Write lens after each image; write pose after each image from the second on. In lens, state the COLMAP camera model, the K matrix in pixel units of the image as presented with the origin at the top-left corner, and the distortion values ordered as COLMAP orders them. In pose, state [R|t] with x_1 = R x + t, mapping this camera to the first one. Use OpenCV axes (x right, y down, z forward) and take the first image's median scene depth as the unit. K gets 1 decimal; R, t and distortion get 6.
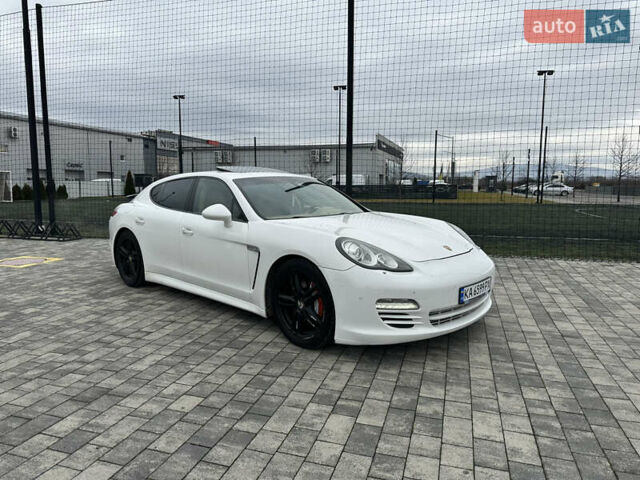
lens RADIAL K [[448.8, 0, 321.5], [0, 448.8, 234.7], [0, 0, 1]] dist [0.046164, -0.054920]
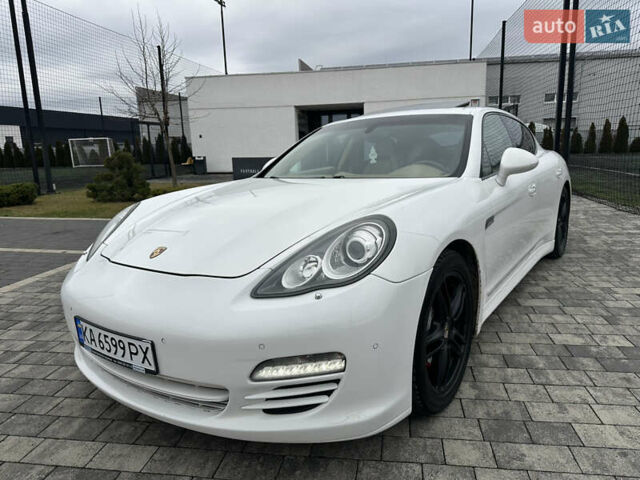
lens RADIAL K [[448.8, 0, 324.4], [0, 448.8, 249.8], [0, 0, 1]] dist [0.046164, -0.054920]
pose [[0.133180, 0.216631, -0.967127, 0.780250], [-0.075994, 0.975179, 0.207970, -0.093147], [0.988174, 0.045798, 0.146337, 1.083635]]
